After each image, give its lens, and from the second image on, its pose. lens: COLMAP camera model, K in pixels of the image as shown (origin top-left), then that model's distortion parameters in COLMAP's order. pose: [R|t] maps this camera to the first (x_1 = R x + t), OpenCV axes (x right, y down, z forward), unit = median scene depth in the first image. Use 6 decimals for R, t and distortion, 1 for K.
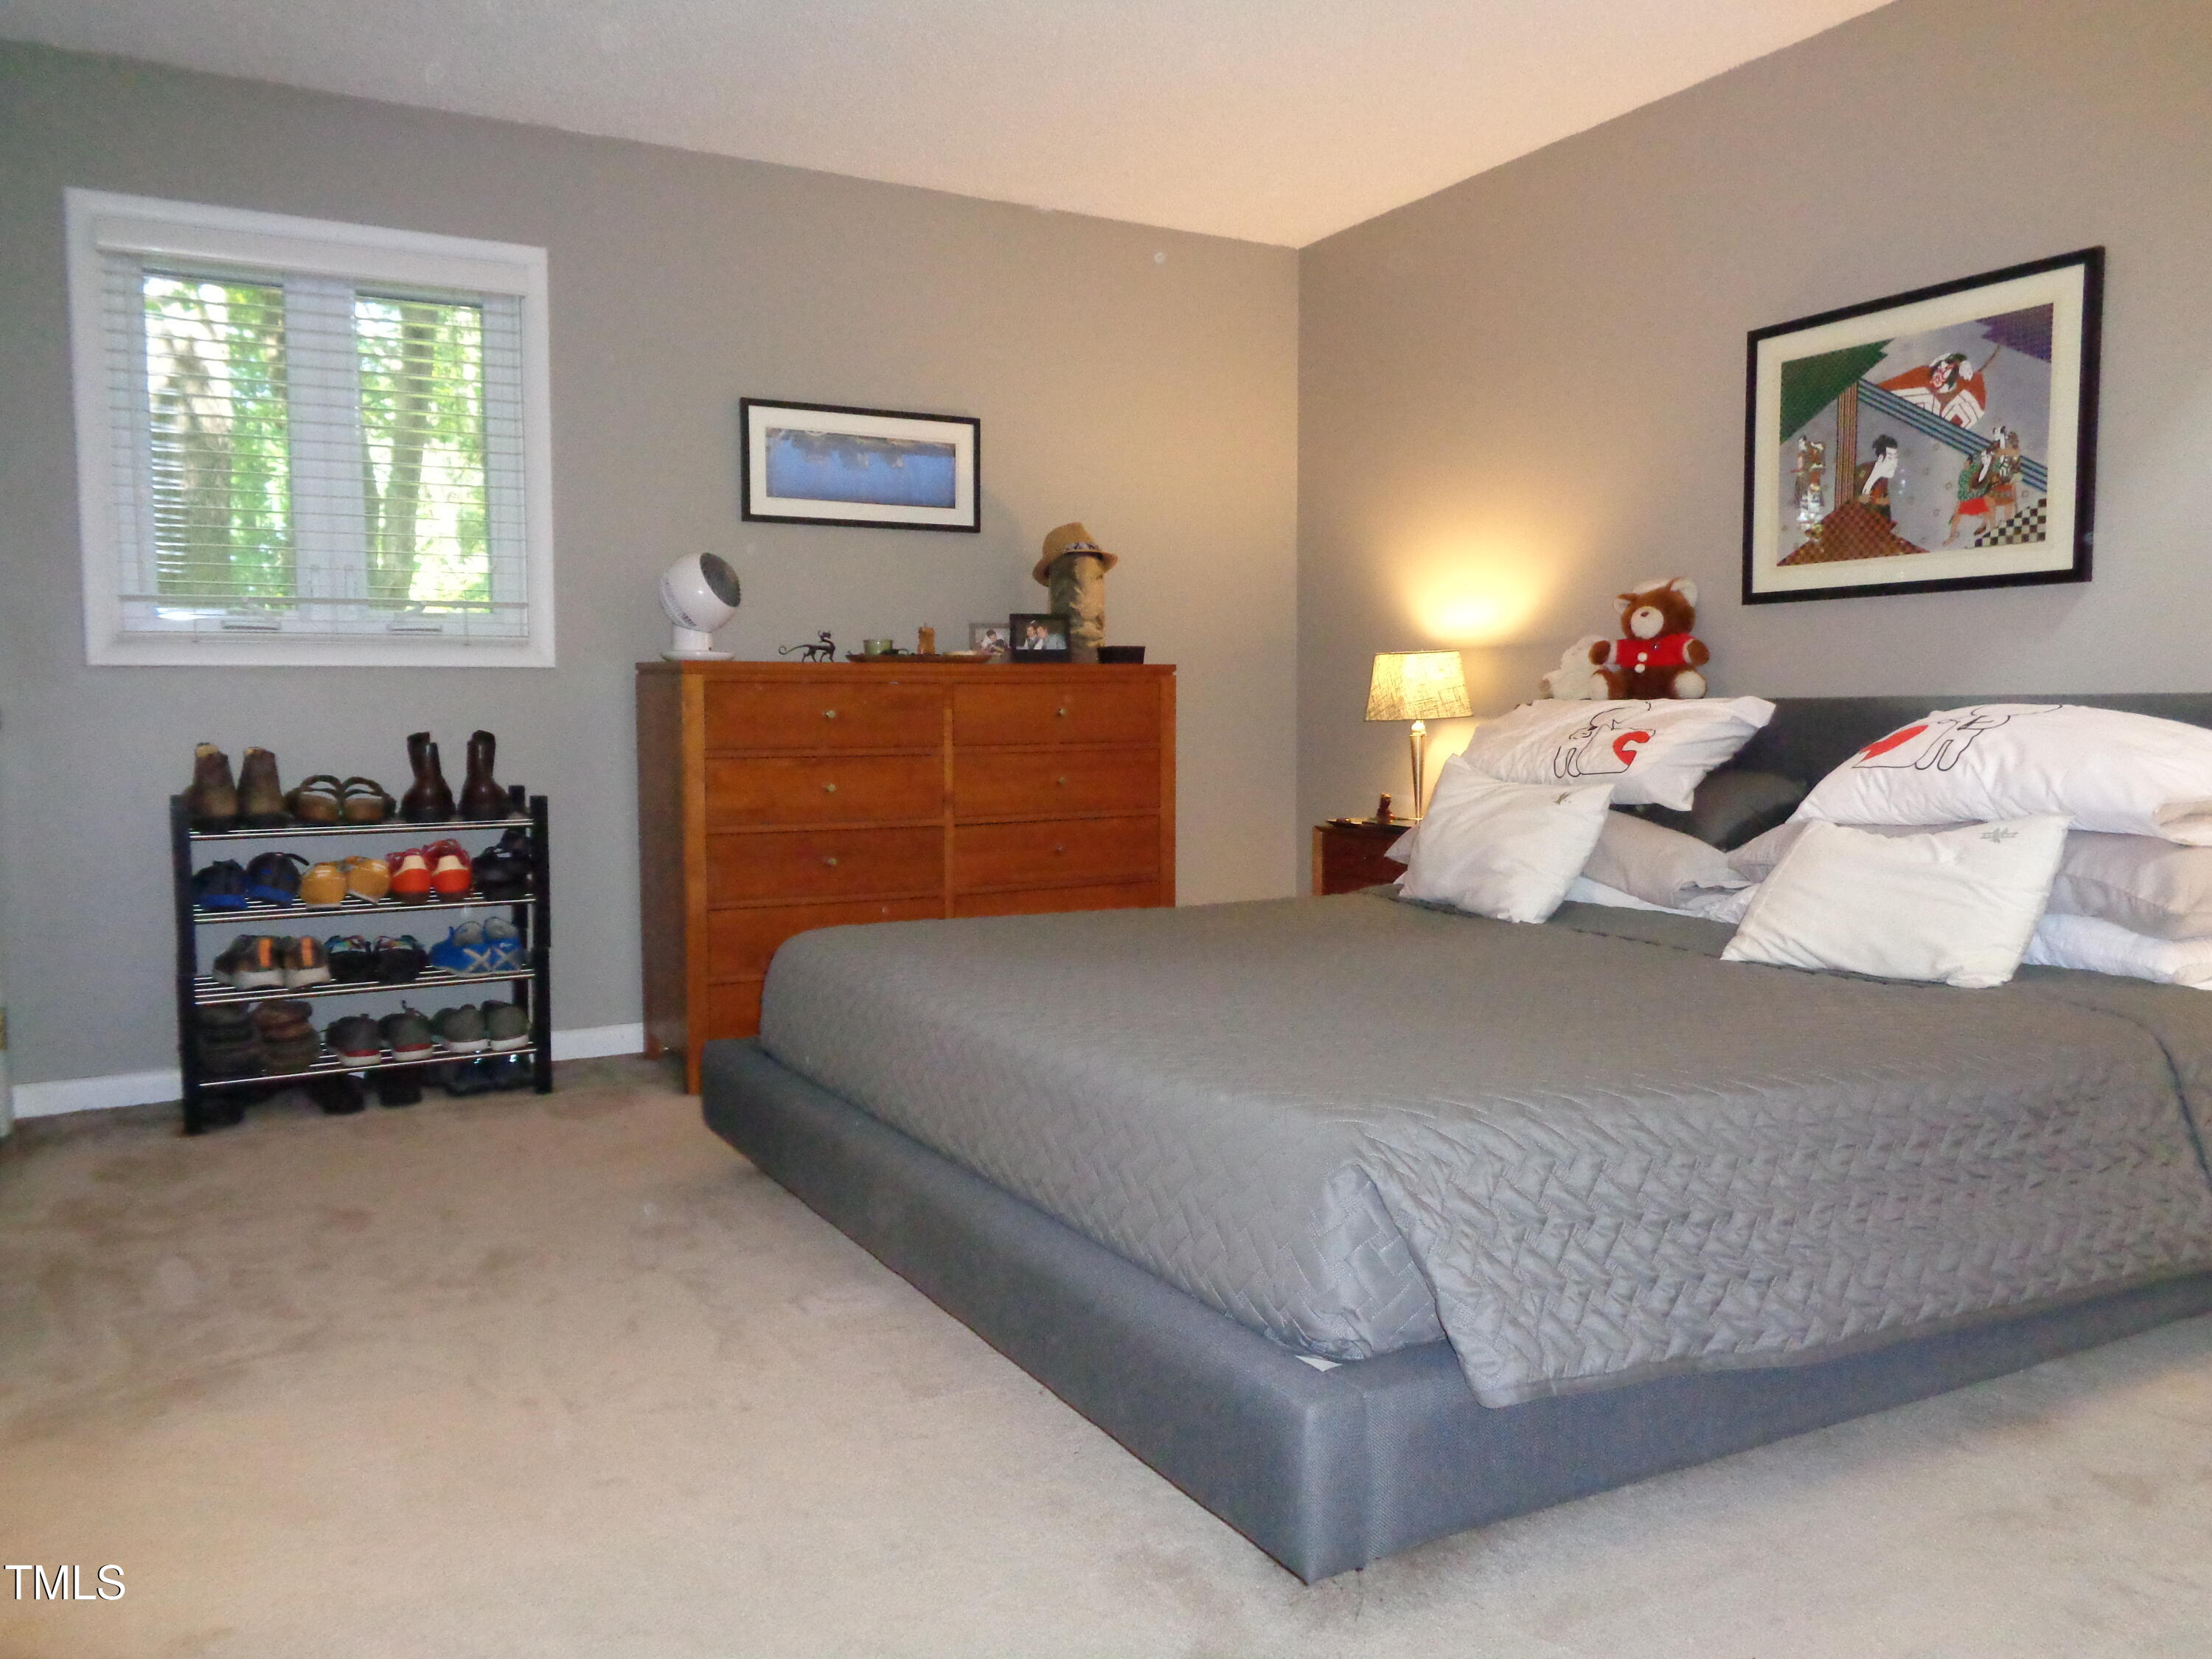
lens RADIAL K [[1651.6, 0, 1098.4], [0, 1651.6, 831.0], [0, 0, 1]] dist [0.001988, 0.003118]
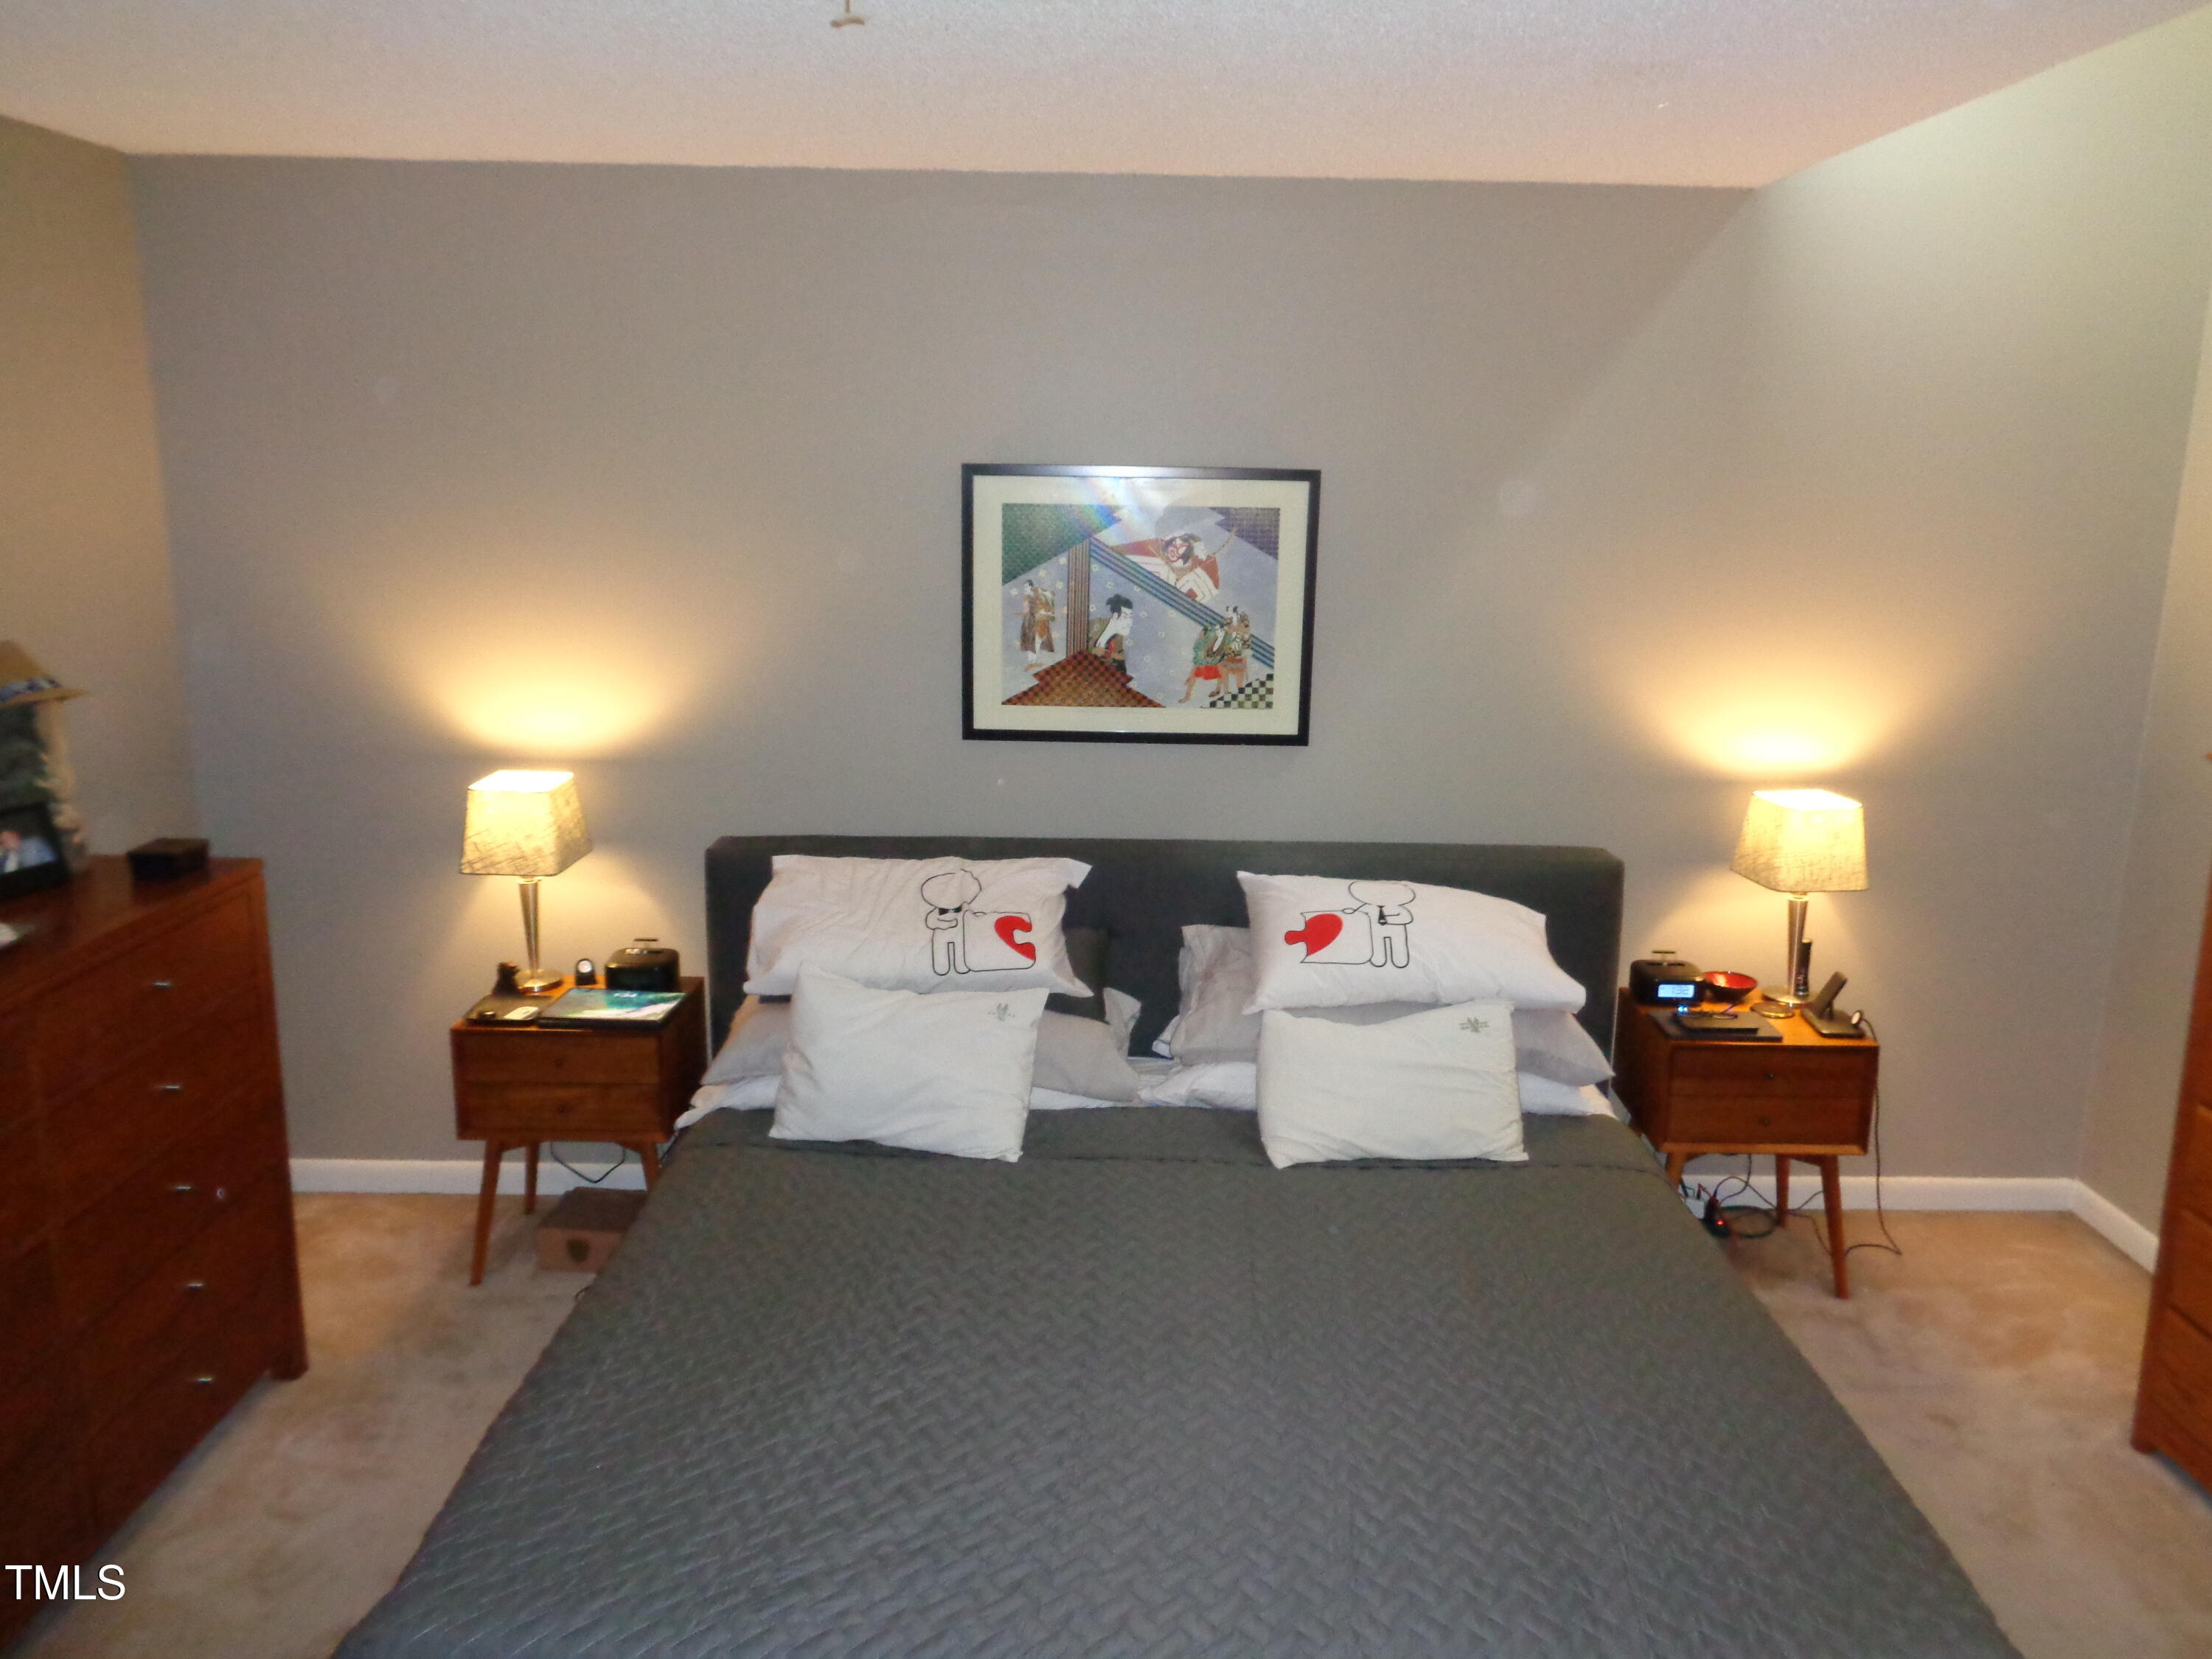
lens RADIAL K [[1651.6, 0, 1104.8], [0, 1651.6, 825.0], [0, 0, 1]] dist [0.001988, 0.003118]
pose [[0.482911, -0.176069, 0.857786, -0.490200], [0.046756, 0.983364, 0.175522, -0.293190], [-0.874420, -0.044655, 0.483110, 0.506825]]
